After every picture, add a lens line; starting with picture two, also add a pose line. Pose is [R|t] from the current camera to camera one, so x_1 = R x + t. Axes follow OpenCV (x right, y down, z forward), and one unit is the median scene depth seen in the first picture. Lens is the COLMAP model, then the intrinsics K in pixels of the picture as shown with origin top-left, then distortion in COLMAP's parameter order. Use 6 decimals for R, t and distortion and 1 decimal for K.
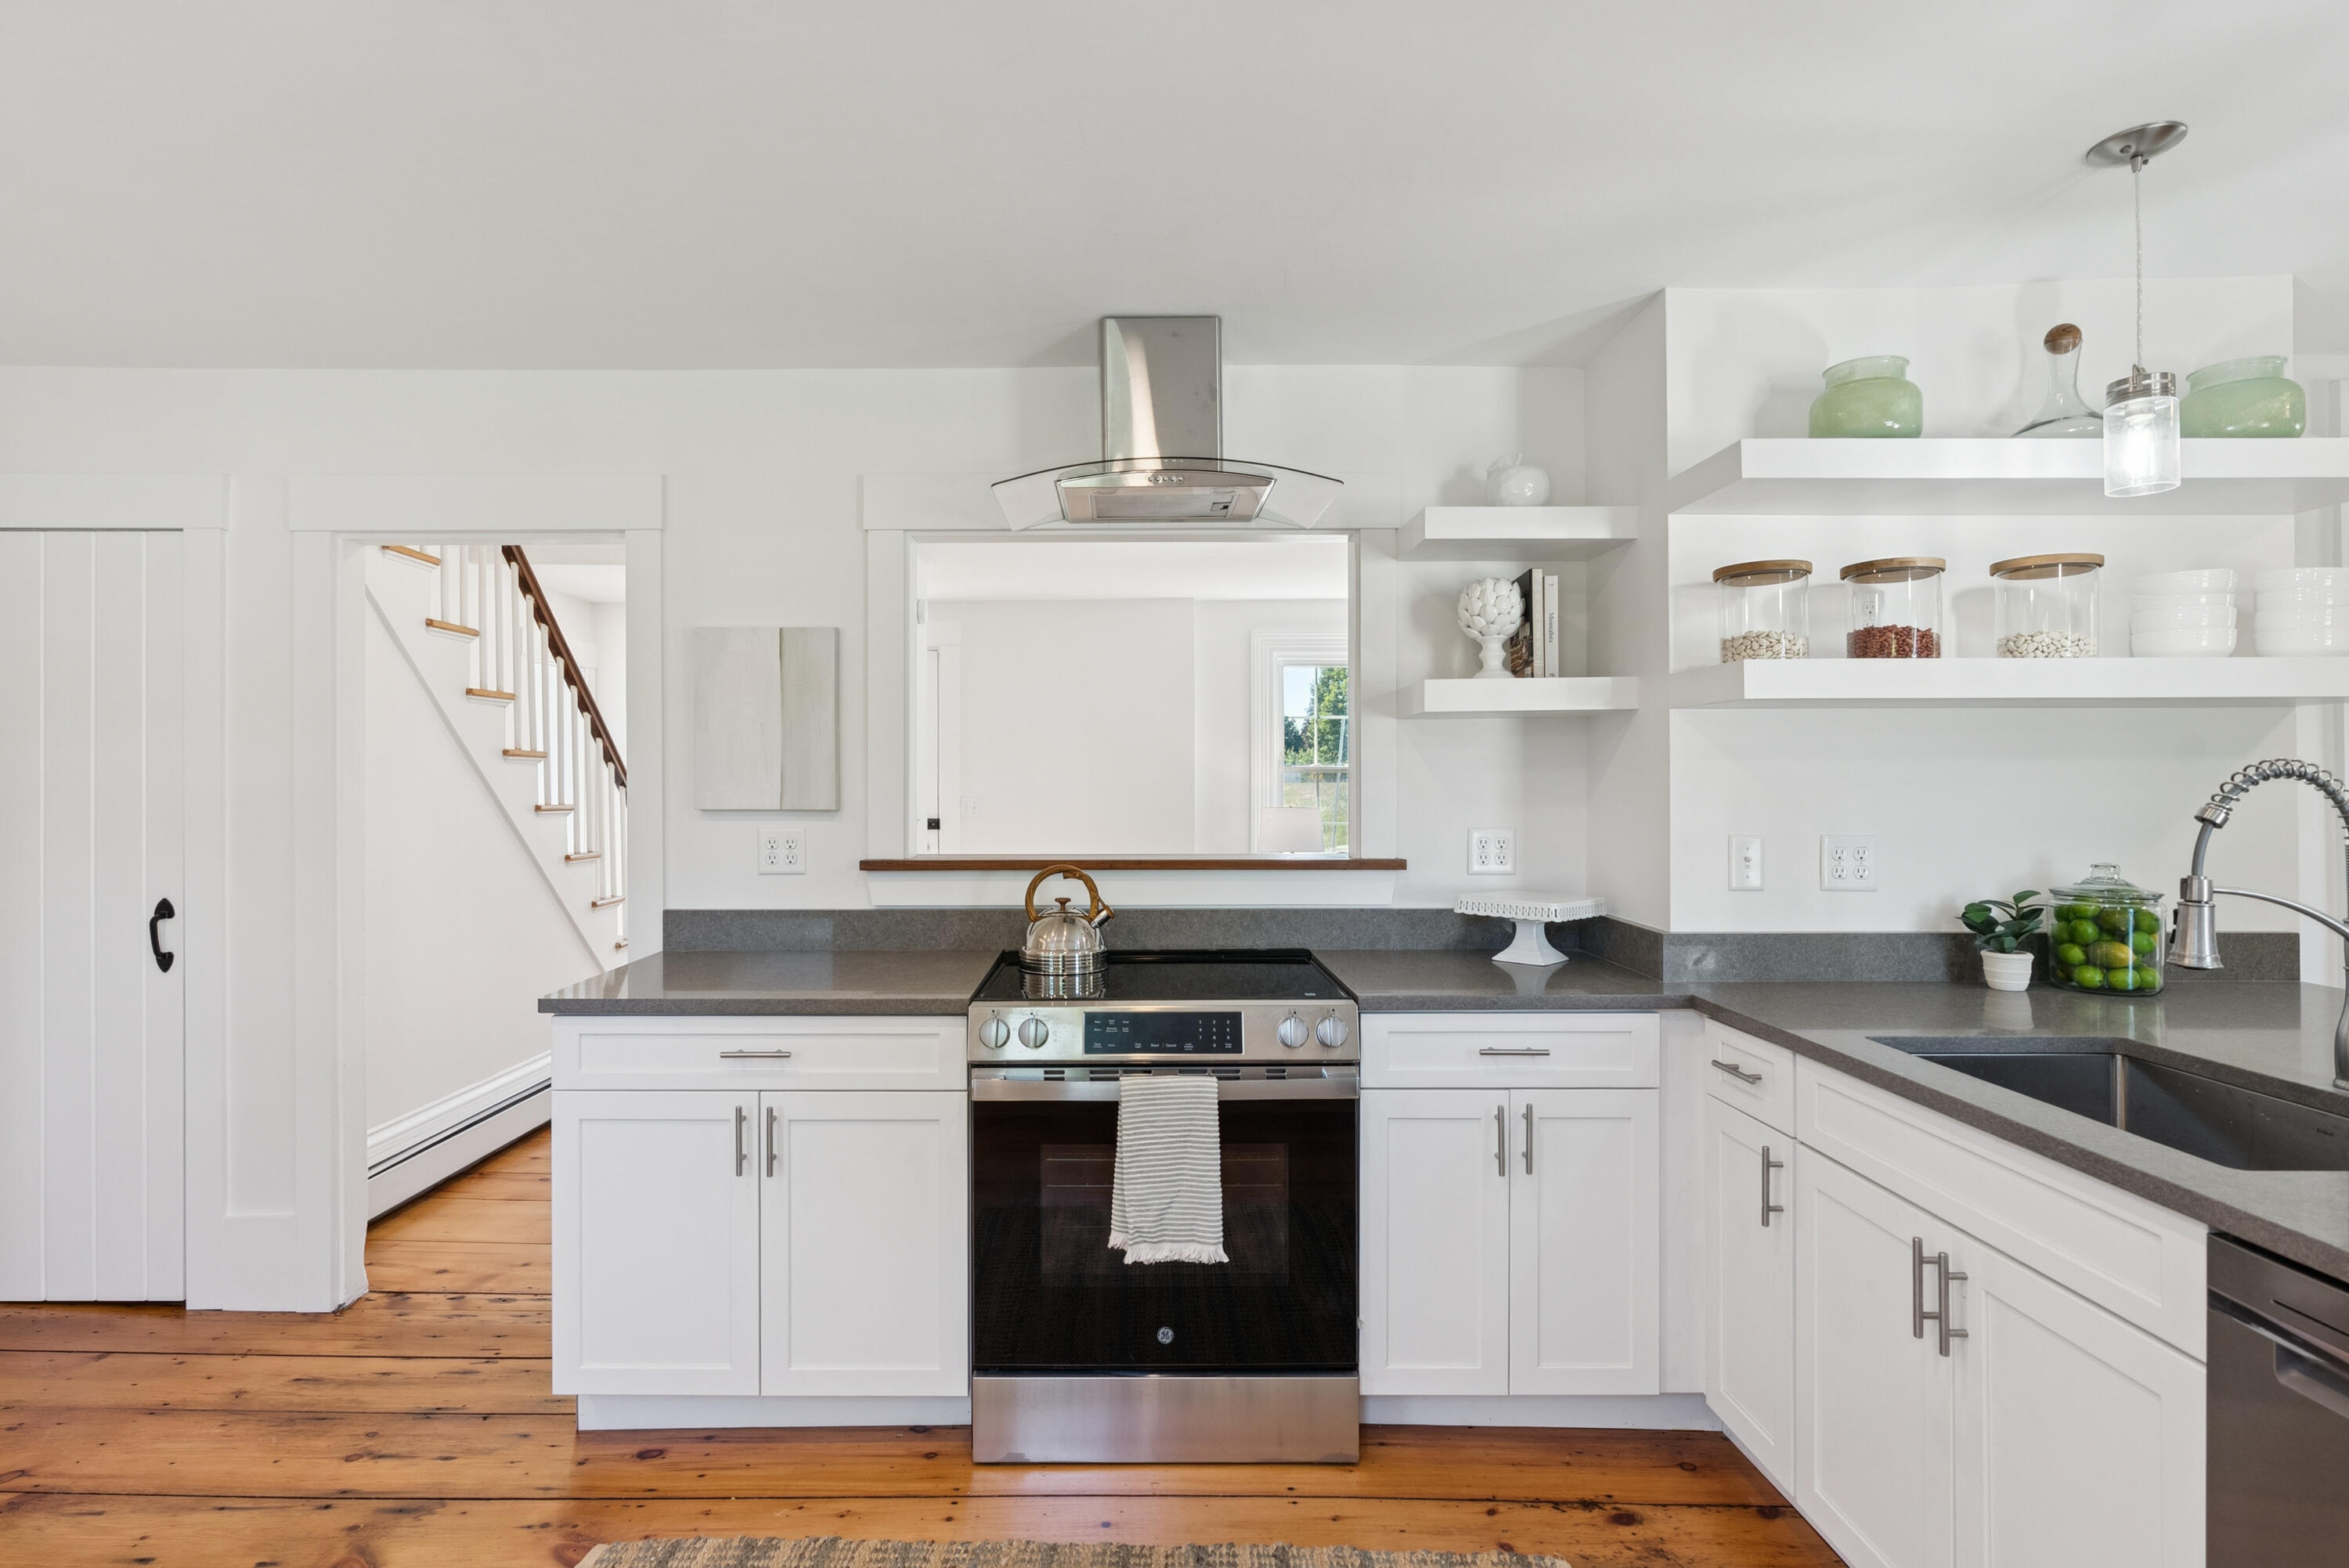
lens RADIAL K [[1154.0, 0, 1157.0], [0, 1154.0, 772.9], [0, 0, 1]] dist [-0.014776, 0.006519]
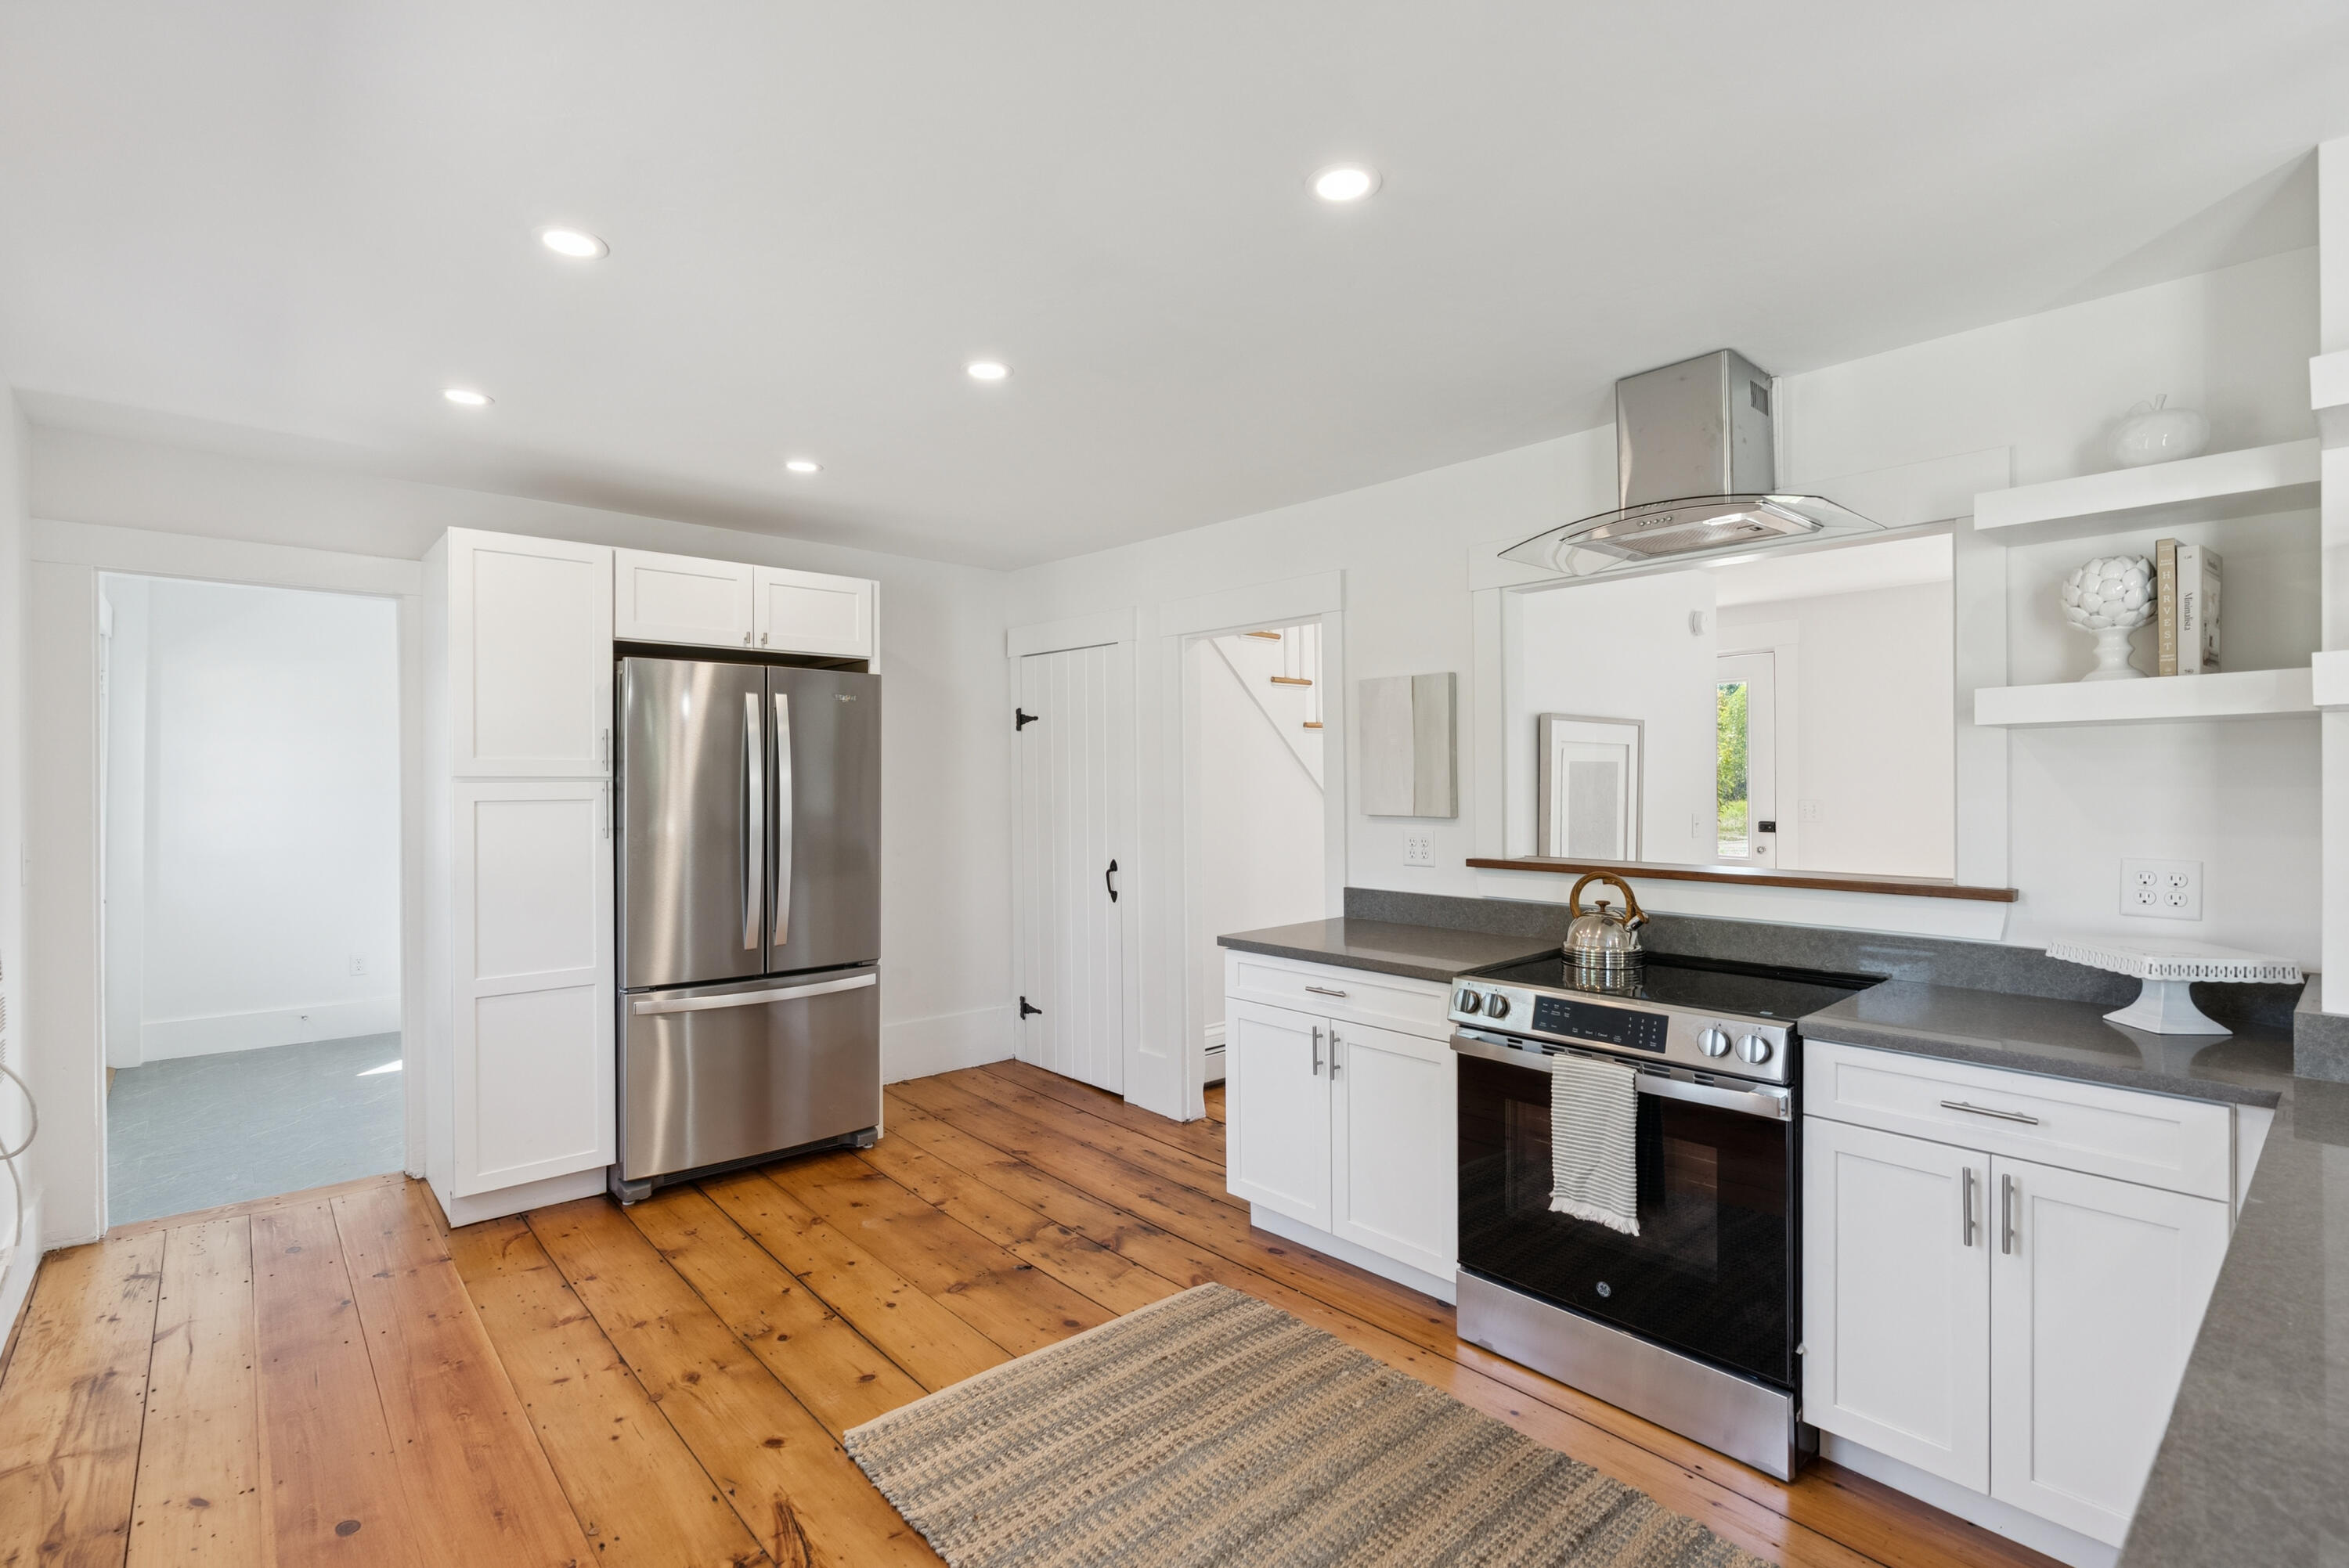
lens RADIAL K [[1096.3, 0, 1174.5], [0, 1096.3, 784.0], [0, 0, 1]] dist [0.004178, -0.007579]
pose [[0.665613, 0.002180, -0.746294, 0.483369], [0.010142, 0.999877, 0.011967, -0.025626], [0.746228, -0.015534, 0.665509, -0.028746]]
